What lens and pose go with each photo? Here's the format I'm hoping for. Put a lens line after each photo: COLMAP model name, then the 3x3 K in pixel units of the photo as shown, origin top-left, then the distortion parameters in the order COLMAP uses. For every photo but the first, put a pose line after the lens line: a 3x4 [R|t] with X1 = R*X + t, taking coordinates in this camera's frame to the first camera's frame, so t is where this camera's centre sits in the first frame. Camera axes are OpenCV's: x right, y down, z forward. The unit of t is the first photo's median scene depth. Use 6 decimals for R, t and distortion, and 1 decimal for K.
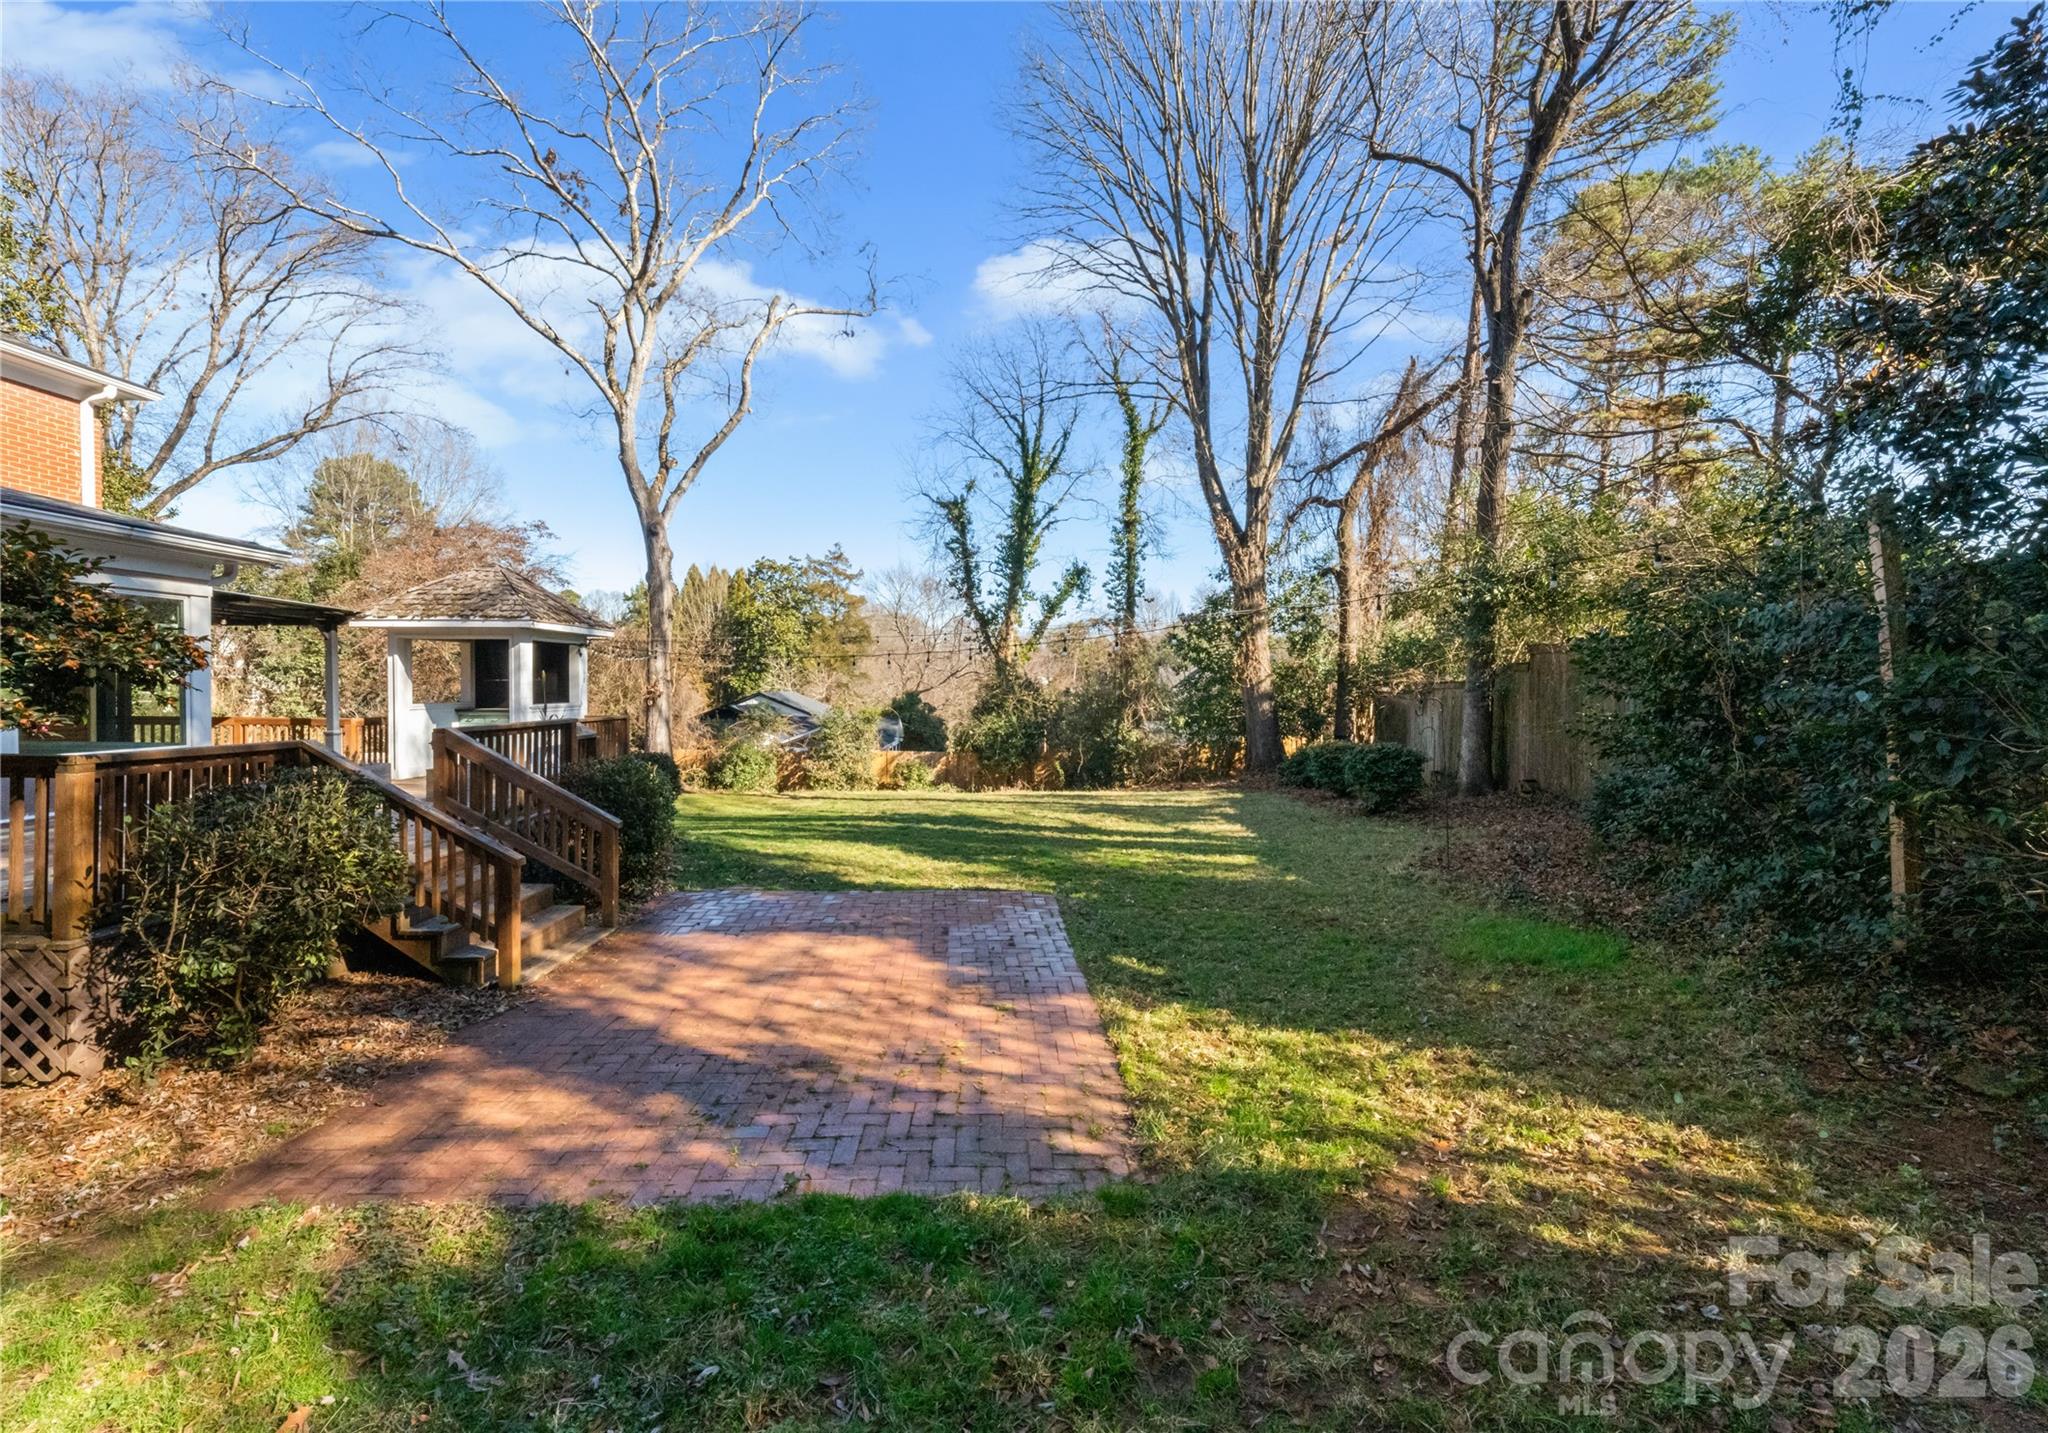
lens RADIAL K [[863.3, 0, 1053.1], [0, 863.3, 734.8], [0, 0, 1]] dist [-0.000093, -0.000357]
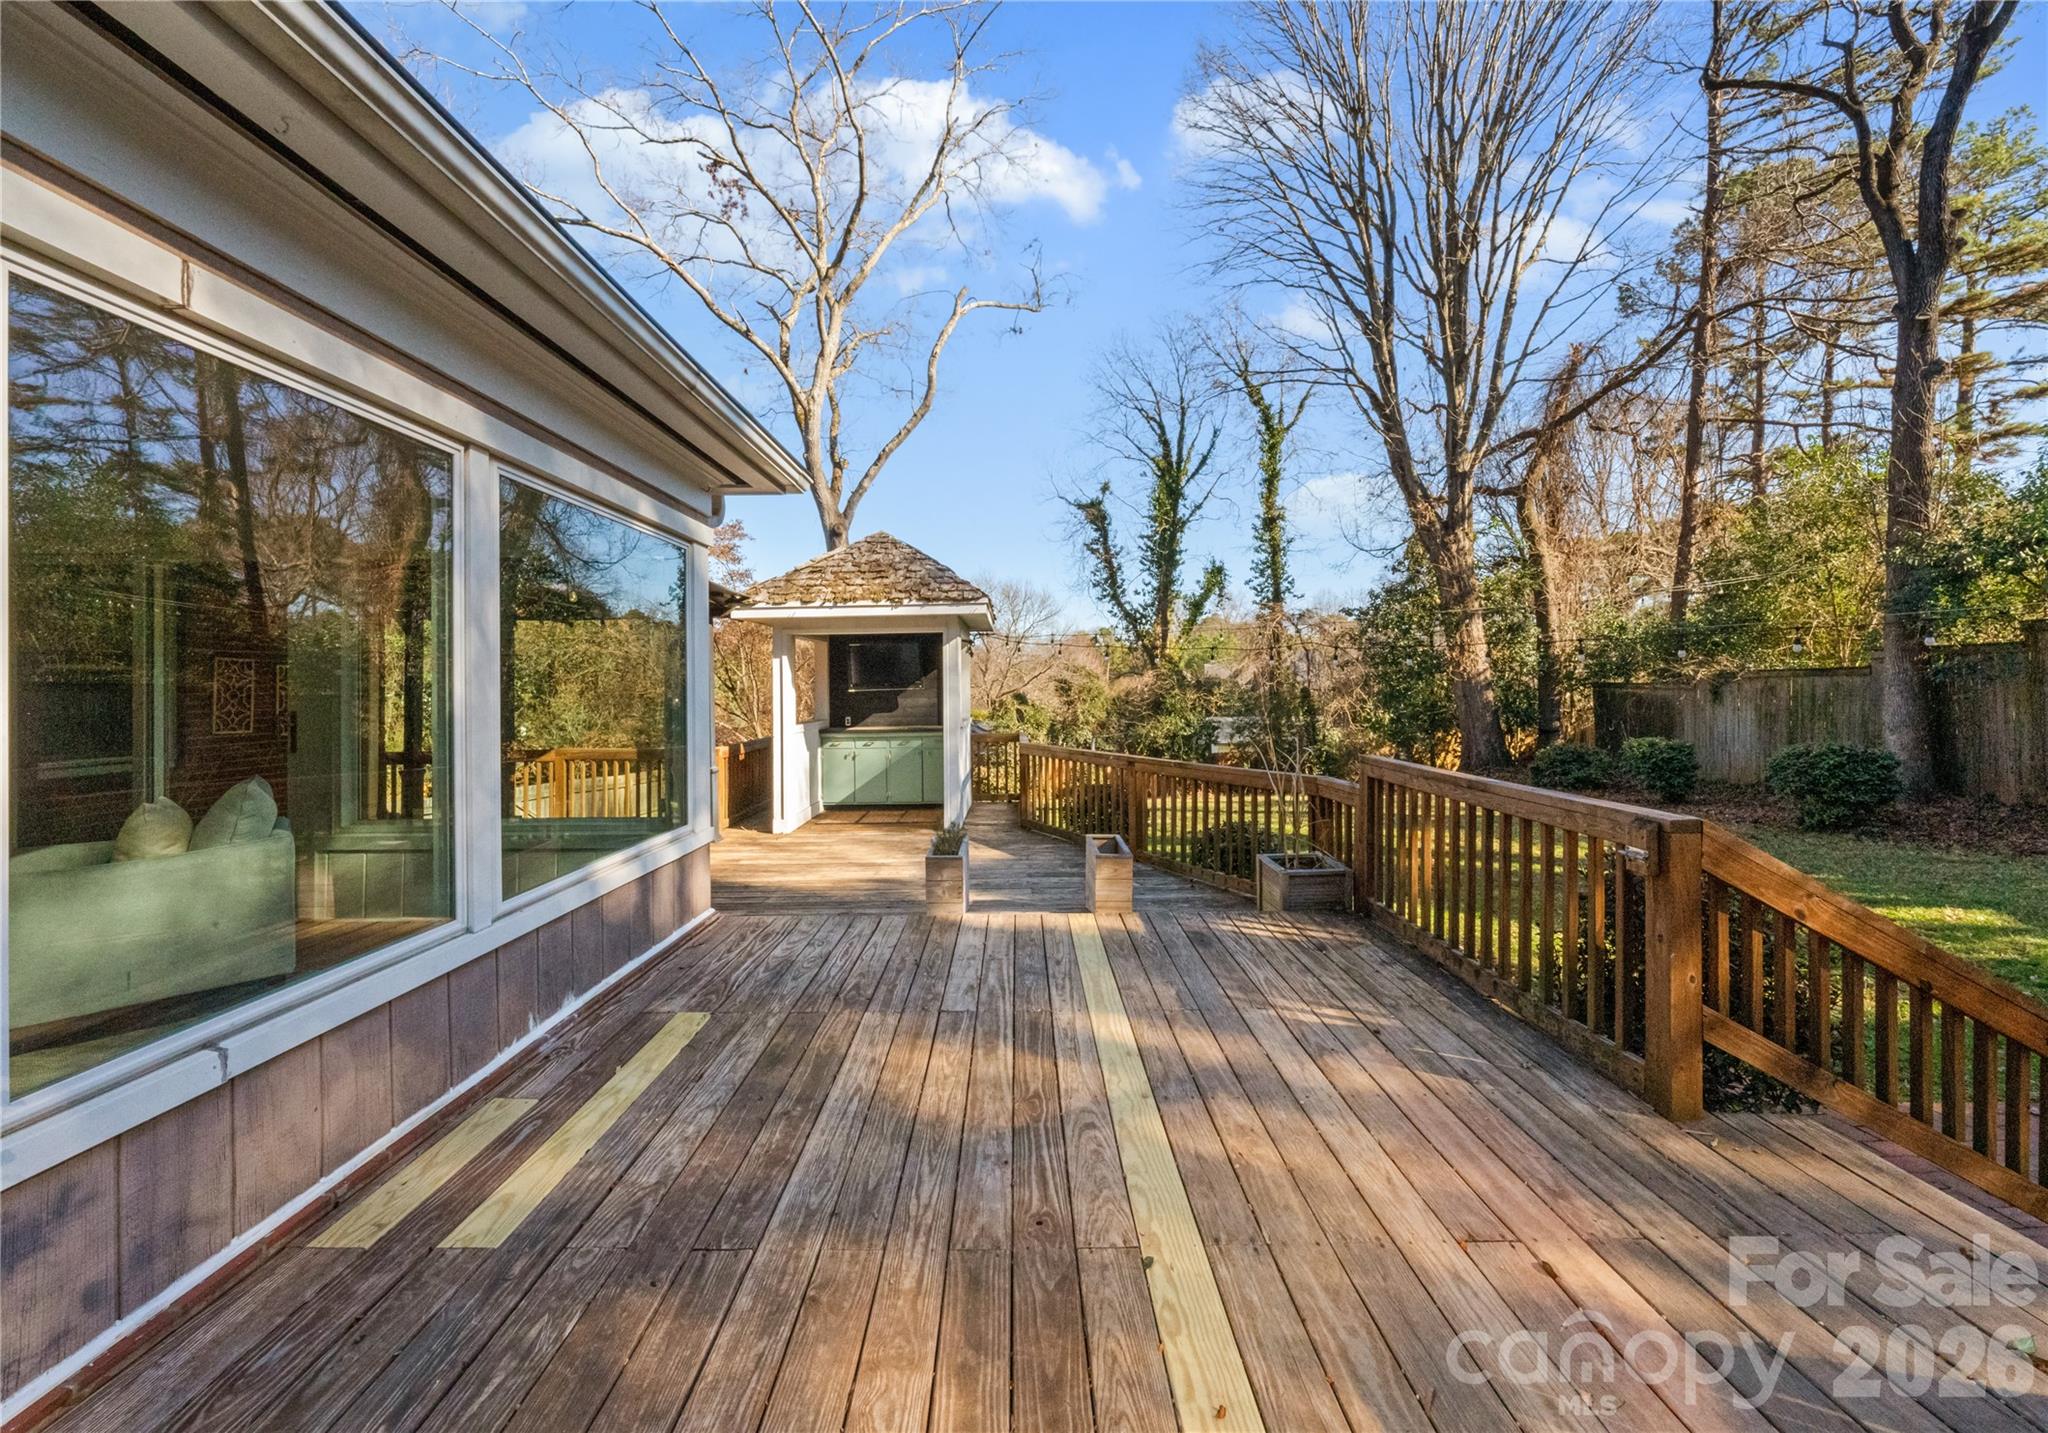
lens RADIAL K [[750.4, 0, 1015.2], [0, 750.4, 699.8], [0, 0, 1]] dist [-0.001975, -0.000026]
pose [[0.999711, -0.021309, -0.011153, -0.207806], [0.020868, 0.999051, -0.038231, -0.011233], [0.011957, 0.037988, 0.999207, 0.143253]]
